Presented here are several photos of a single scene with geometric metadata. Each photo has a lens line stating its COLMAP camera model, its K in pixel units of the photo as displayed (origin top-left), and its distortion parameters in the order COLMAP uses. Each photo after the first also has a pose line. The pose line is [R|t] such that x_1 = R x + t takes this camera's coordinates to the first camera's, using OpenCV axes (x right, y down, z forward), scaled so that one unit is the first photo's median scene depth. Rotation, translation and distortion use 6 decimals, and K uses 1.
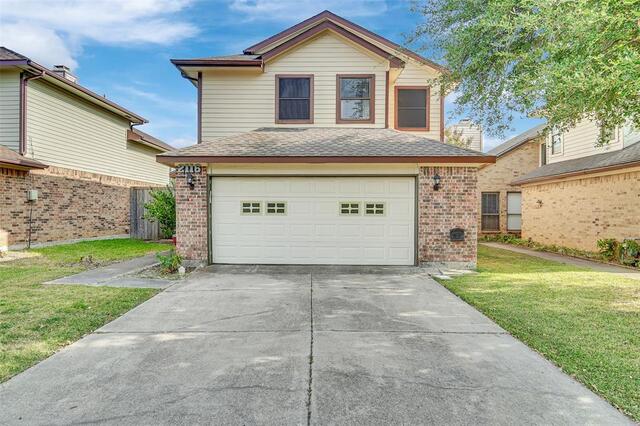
lens RADIAL K [[402.9, 0, 320.1], [0, 402.9, 213.8], [0, 0, 1]] dist [-0.018592, -0.000719]
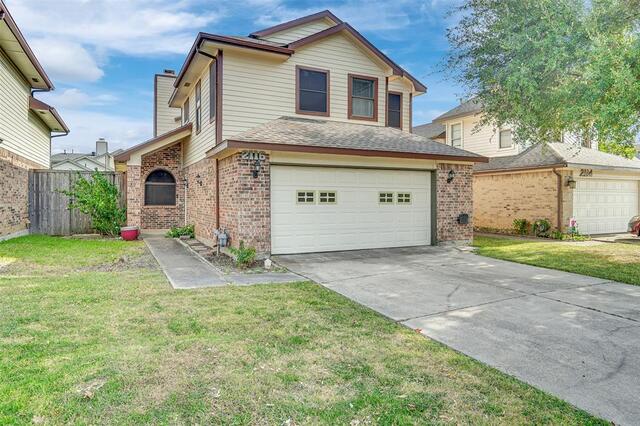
lens RADIAL K [[402.9, 0, 320.6], [0, 402.9, 198.8], [0, 0, 1]] dist [-0.018592, -0.000719]
pose [[0.887912, -0.002086, 0.460009, -0.601372], [0.004718, 0.999978, -0.004571, -0.005742], [-0.459990, 0.006229, 0.887902, 0.087428]]
